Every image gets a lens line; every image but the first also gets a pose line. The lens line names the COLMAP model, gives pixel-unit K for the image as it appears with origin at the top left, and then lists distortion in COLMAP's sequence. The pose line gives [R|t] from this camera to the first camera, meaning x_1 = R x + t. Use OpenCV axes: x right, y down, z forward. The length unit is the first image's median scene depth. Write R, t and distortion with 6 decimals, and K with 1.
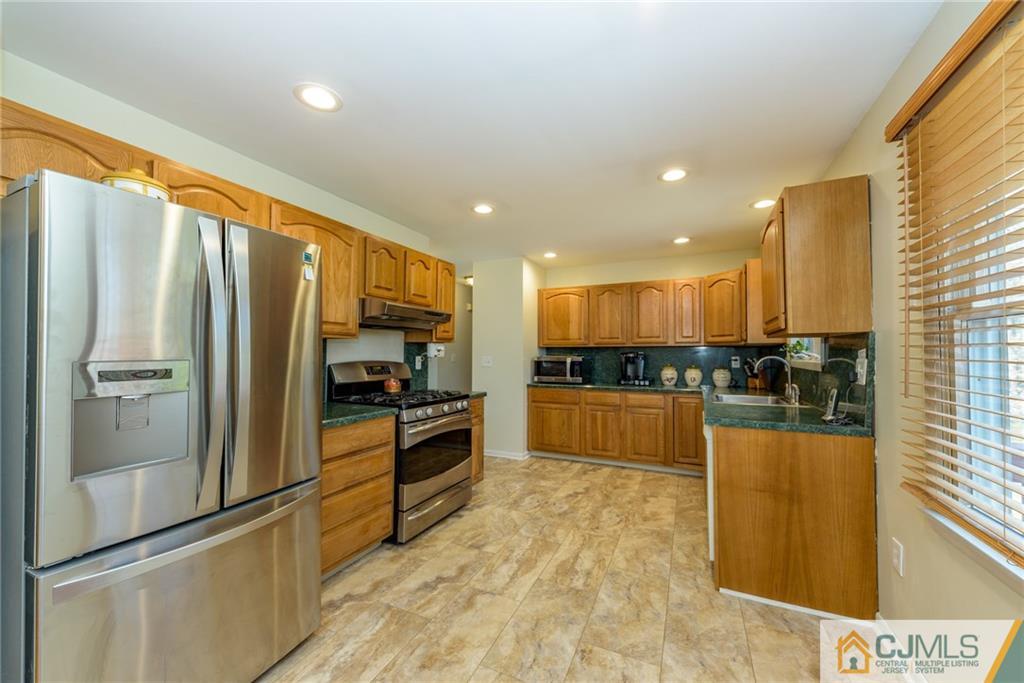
lens RADIAL K [[353.6, 0, 548.5], [0, 353.6, 345.6], [0, 0, 1]] dist [-0.000190, -0.000017]
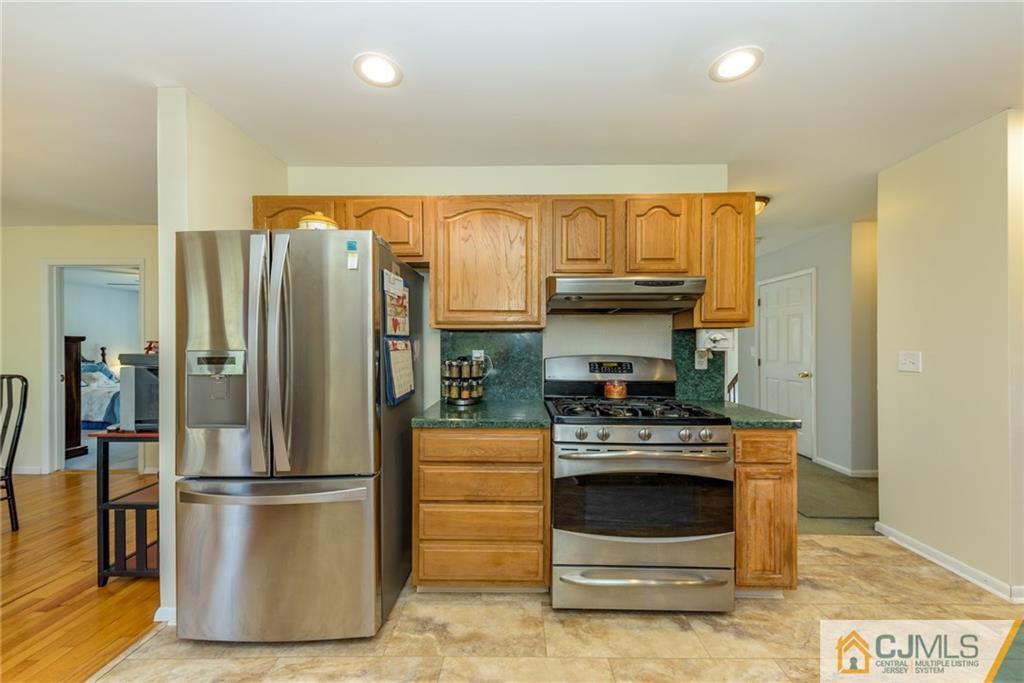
lens RADIAL K [[382.9, 0, 510.8], [0, 382.9, 345.1], [0, 0, 1]] dist [-0.001064, -0.000132]
pose [[0.368086, -0.008052, -0.929757, 0.206902], [0.021391, 0.999771, -0.000190, 0.015723], [0.929546, -0.019818, 0.368174, 0.466021]]
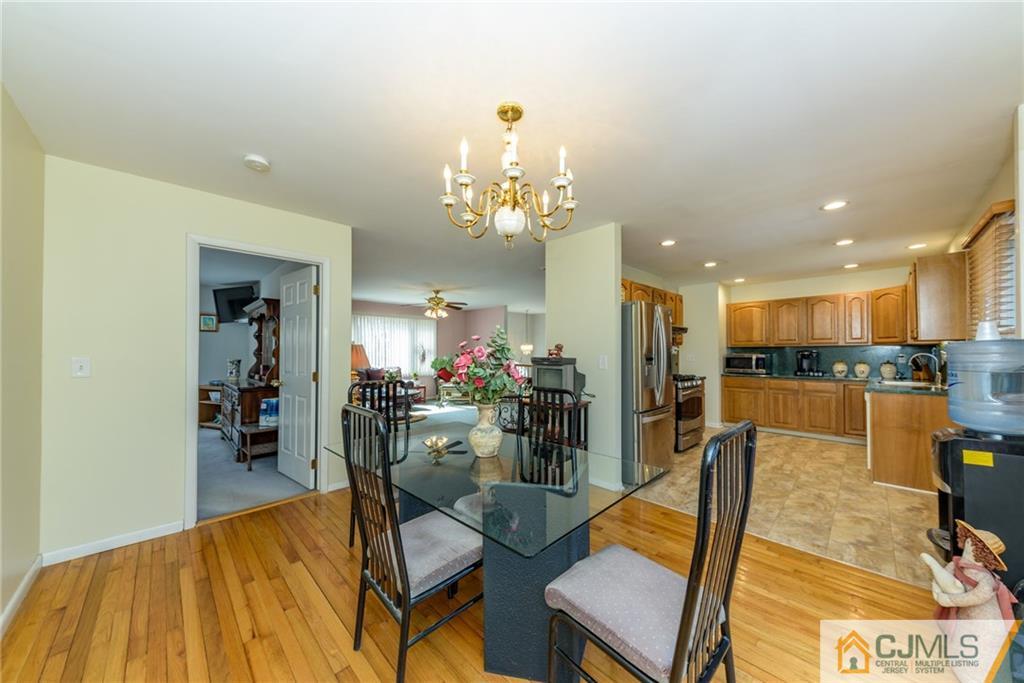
lens RADIAL K [[382.5, 0, 560.8], [0, 382.5, 345.8], [0, 0, 1]] dist [-0.000070, -0.014044]
pose [[0.956170, -0.005463, -0.292761, -0.281049], [0.007950, 0.999942, 0.007306, -0.021790], [0.292704, -0.009313, 0.956158, -0.777881]]
